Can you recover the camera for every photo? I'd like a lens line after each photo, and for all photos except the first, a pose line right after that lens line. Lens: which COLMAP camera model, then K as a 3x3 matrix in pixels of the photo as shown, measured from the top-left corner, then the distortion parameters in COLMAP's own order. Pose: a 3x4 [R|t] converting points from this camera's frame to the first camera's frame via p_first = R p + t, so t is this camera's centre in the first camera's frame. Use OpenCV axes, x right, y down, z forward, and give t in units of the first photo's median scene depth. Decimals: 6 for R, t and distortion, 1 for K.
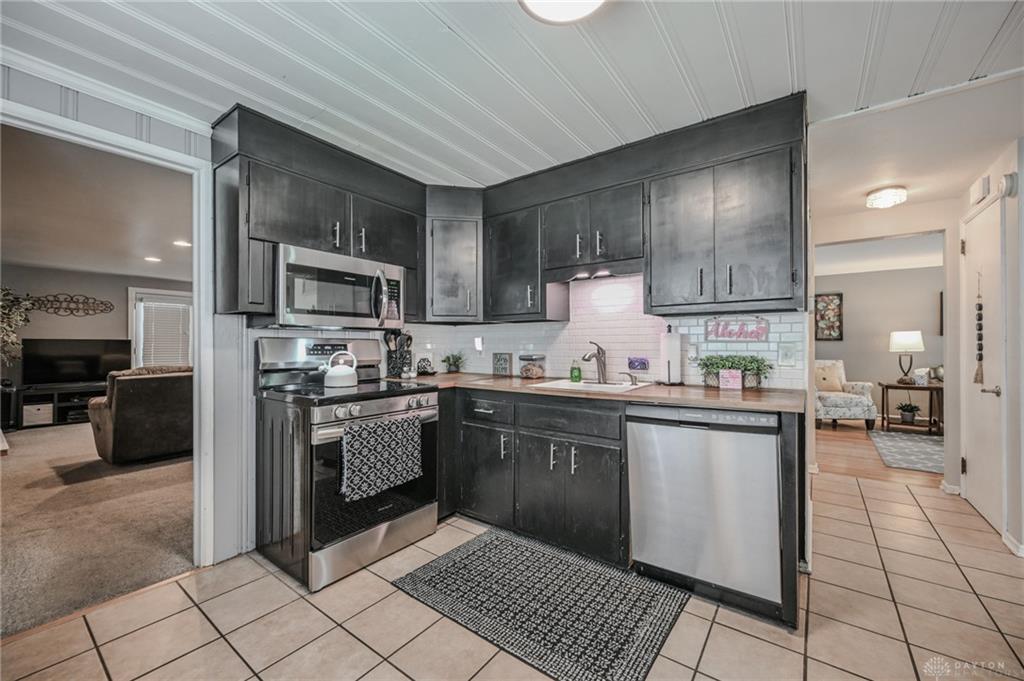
lens RADIAL K [[414.8, 0, 561.8], [0, 414.8, 340.2], [0, 0, 1]] dist [0.001505, -0.001512]
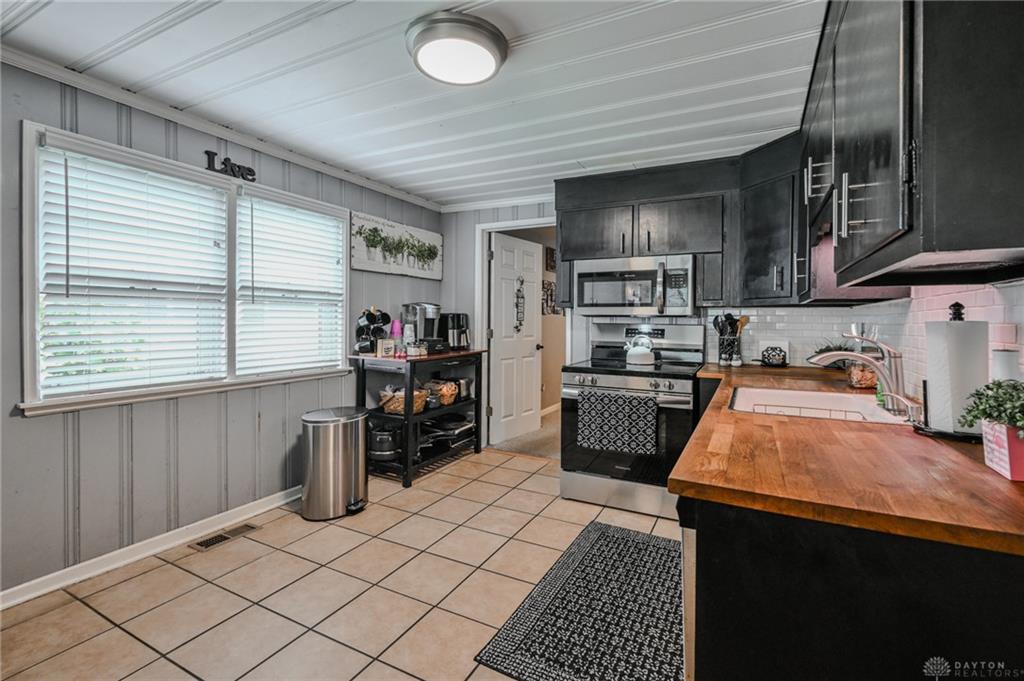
lens RADIAL K [[439.0, 0, 527.3], [0, 439.0, 323.6], [0, 0, 1]] dist [-0.000511, -0.000417]
pose [[0.139184, 0.006495, -0.990245, 0.802032], [-0.001743, 0.999979, 0.006314, -0.016141], [0.990265, 0.000847, 0.139192, 0.575079]]
